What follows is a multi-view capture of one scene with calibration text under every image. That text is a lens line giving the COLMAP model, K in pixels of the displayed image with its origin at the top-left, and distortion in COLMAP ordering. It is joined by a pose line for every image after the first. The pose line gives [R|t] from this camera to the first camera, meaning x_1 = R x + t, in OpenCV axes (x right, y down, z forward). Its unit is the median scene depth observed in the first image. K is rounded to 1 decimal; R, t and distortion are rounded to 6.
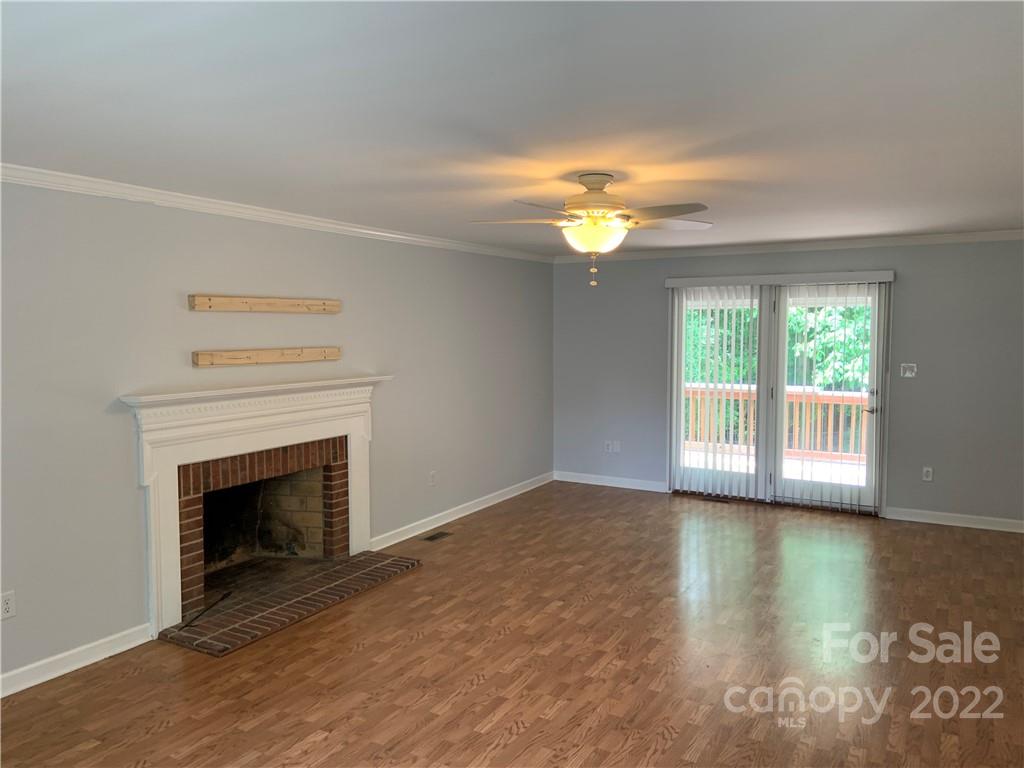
lens RADIAL K [[773.6, 0, 513.7], [0, 773.6, 374.4], [0, 0, 1]] dist [0.111021, -0.141936]
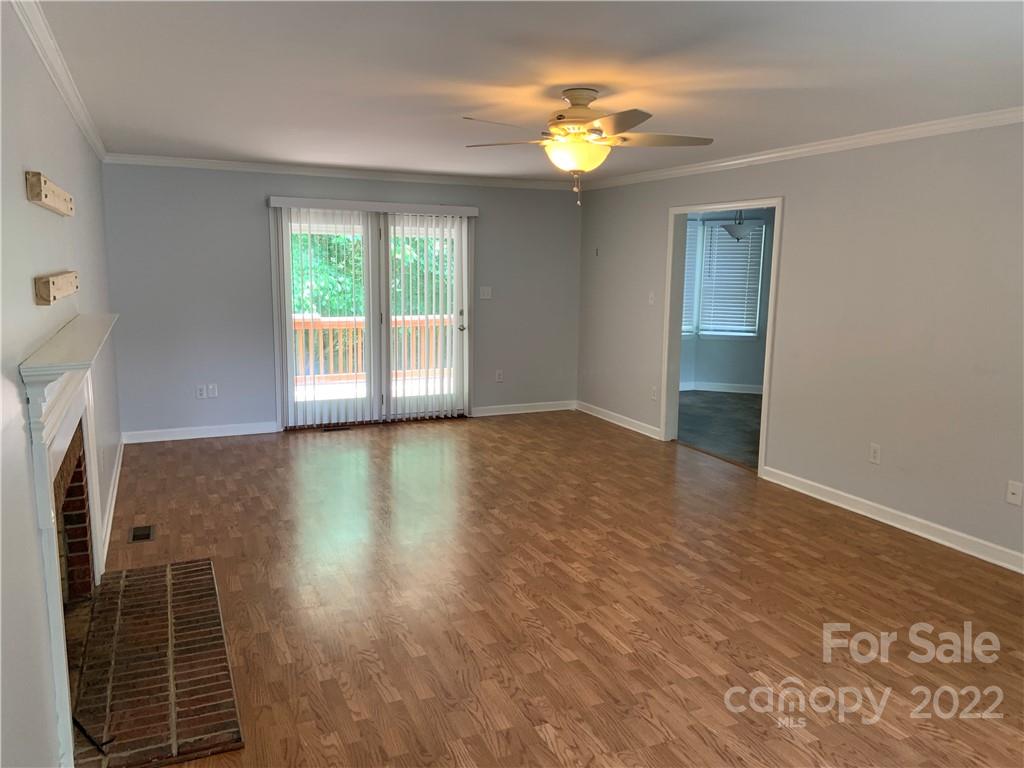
lens RADIAL K [[773.6, 0, 513.7], [0, 773.6, 374.4], [0, 0, 1]] dist [0.111021, -0.141936]
pose [[0.587347, -0.109256, 0.801926, -0.616732], [0.039791, 0.993546, 0.106219, -0.006123], [-0.808356, -0.030478, 0.587904, 0.376291]]
